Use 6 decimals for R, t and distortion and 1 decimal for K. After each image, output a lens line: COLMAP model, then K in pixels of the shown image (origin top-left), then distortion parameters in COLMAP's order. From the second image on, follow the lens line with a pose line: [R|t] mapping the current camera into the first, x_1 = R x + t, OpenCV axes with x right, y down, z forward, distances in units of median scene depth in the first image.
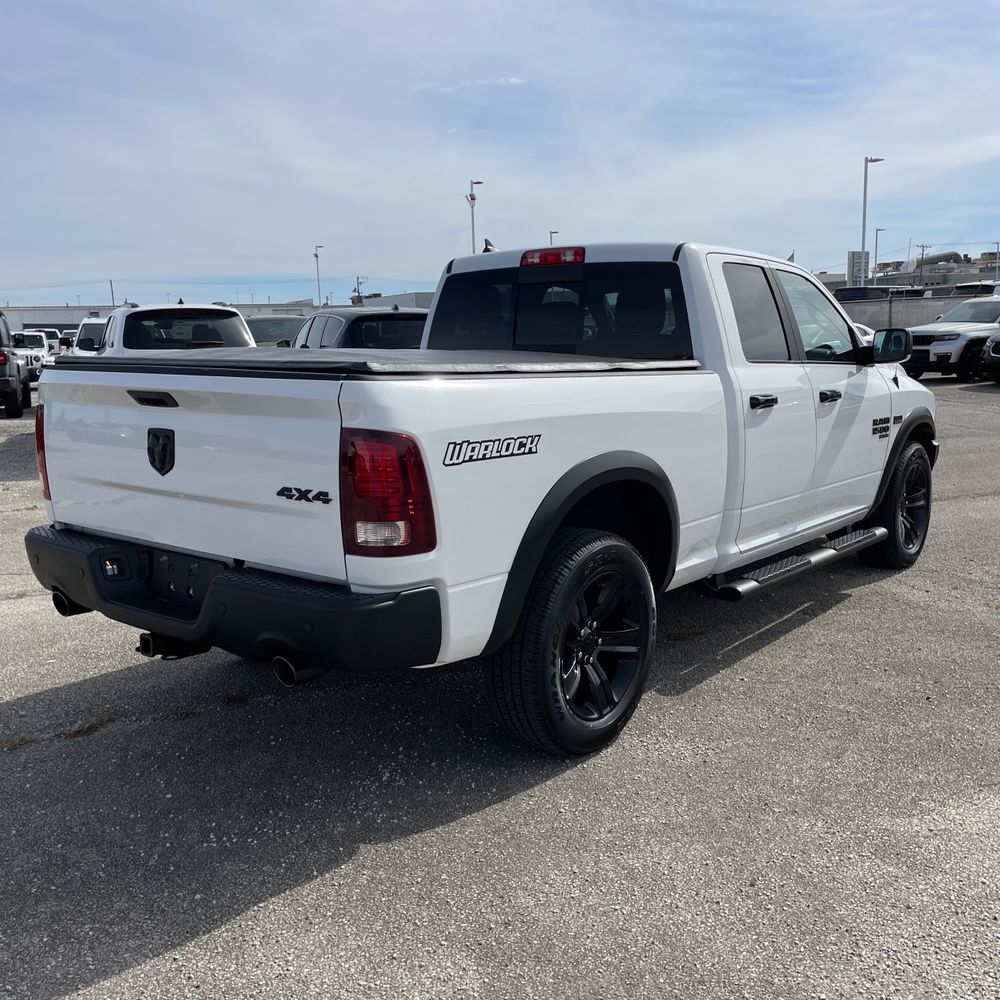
lens RADIAL K [[1014.6, 0, 503.7], [0, 1014.6, 501.8], [0, 0, 1]] dist [0.040871, 0.000000]
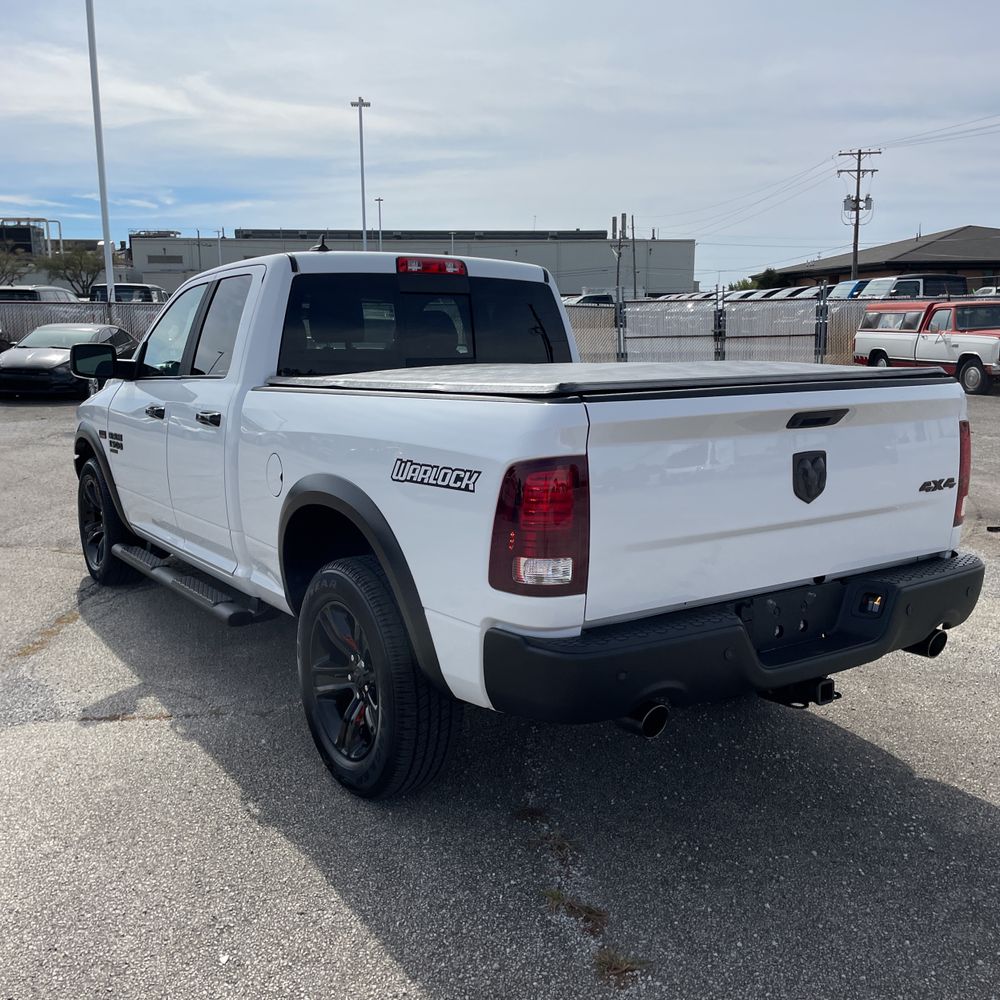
lens RADIAL K [[1014.6, 0, 498.8], [0, 1014.6, 502.7], [0, 0, 1]] dist [0.040871, 0.000000]
pose [[0.304232, -0.147346, 0.941134, -1.128446], [0.158493, 0.982024, 0.102513, -0.144667], [-0.939321, 0.117975, 0.322116, 0.859845]]
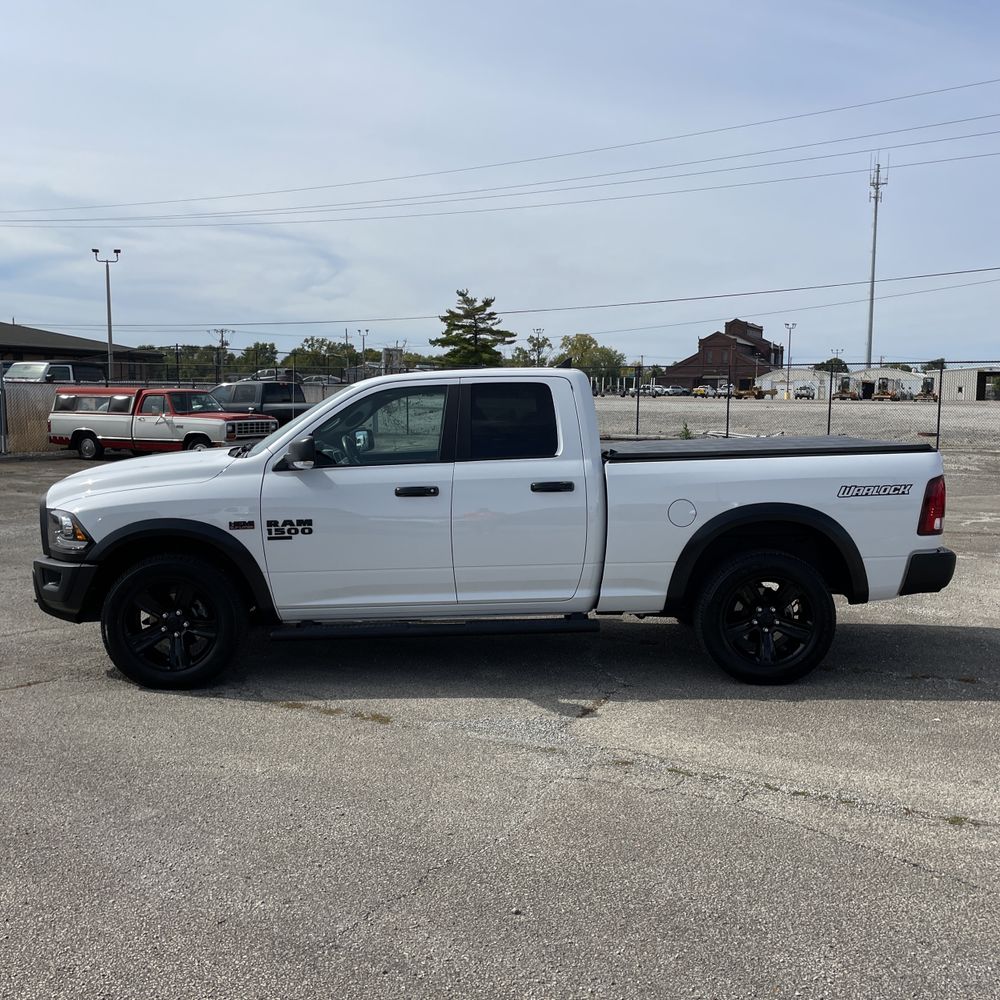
lens RADIAL K [[1014.6, 0, 505.2], [0, 1014.6, 501.7], [0, 0, 1]] dist [0.040871, 0.000000]
pose [[-0.638914, -0.058267, 0.767068, -1.292141], [0.137736, 0.972350, 0.188585, -0.466047], [-0.756847, 0.226143, -0.613223, 2.604071]]
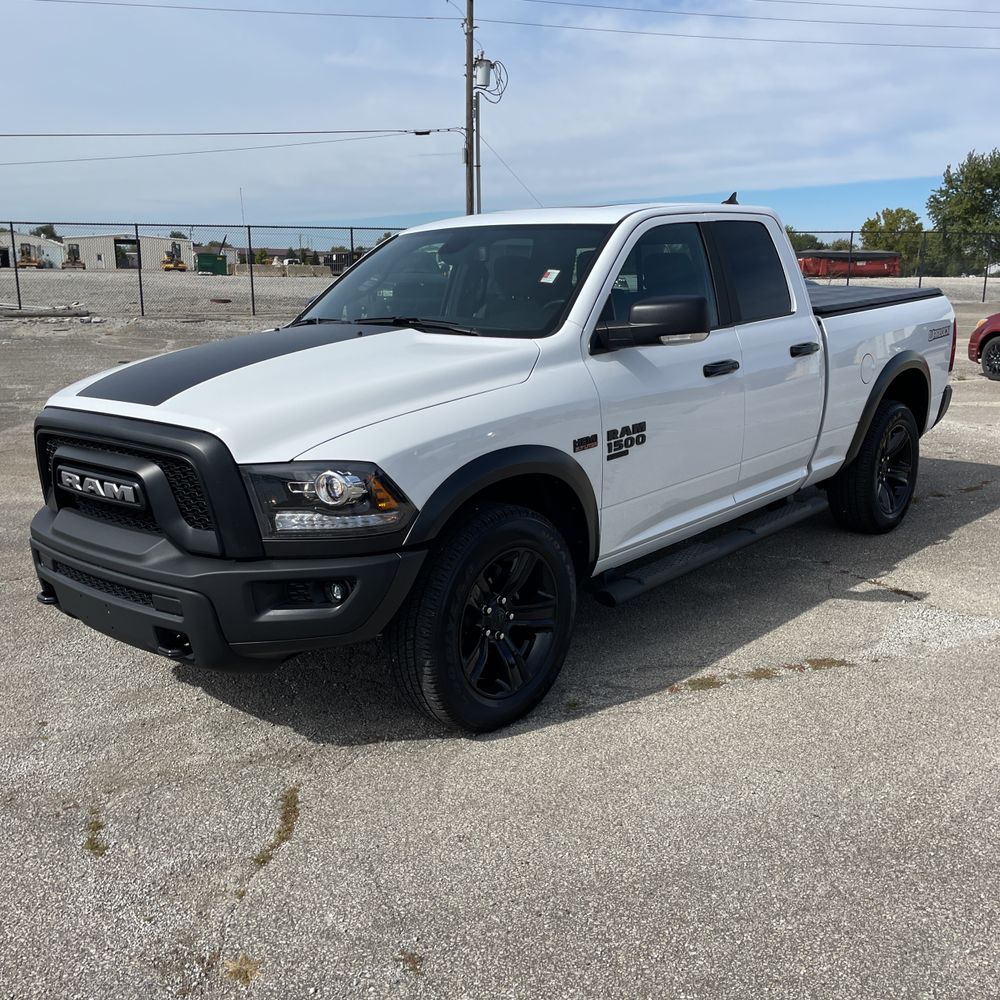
lens RADIAL K [[1014.6, 0, 506.8], [0, 1014.6, 503.3], [0, 0, 1]] dist [0.040871, 0.000000]
pose [[-0.998118, 0.014016, 0.059705, 0.219511], [0.035835, 0.923339, 0.382310, -0.520414], [-0.049769, 0.383729, -0.922103, 2.907514]]
